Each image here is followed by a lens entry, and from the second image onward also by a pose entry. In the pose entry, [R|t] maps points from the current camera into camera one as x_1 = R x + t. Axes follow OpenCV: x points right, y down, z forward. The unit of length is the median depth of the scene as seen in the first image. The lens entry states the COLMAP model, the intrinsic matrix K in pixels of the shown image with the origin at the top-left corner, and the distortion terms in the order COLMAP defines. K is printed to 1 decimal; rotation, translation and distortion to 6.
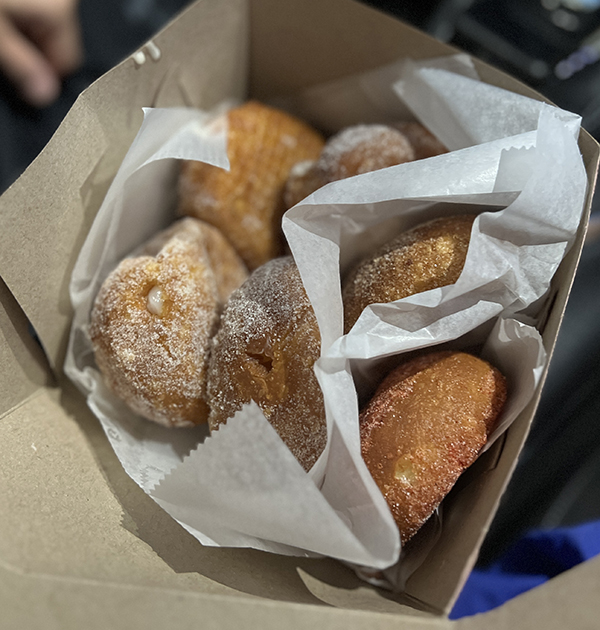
lens RADIAL K [[657.2, 0, 300.0], [0, 657.2, 315.0], [0, 0, 1]] dist [0.170902, -0.016930]
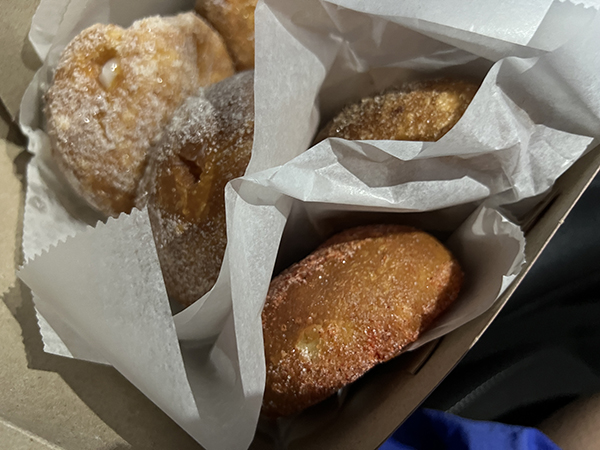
lens RADIAL K [[448.1, 0, 300.0], [0, 448.1, 225.0], [0, 0, 1]] dist [0.151582, -0.310280]
pose [[0.952033, 0.298948, -0.065289, 0.131518], [-0.291886, 0.951267, 0.099467, 0.038877], [0.091843, -0.075639, 0.992897, 0.425080]]
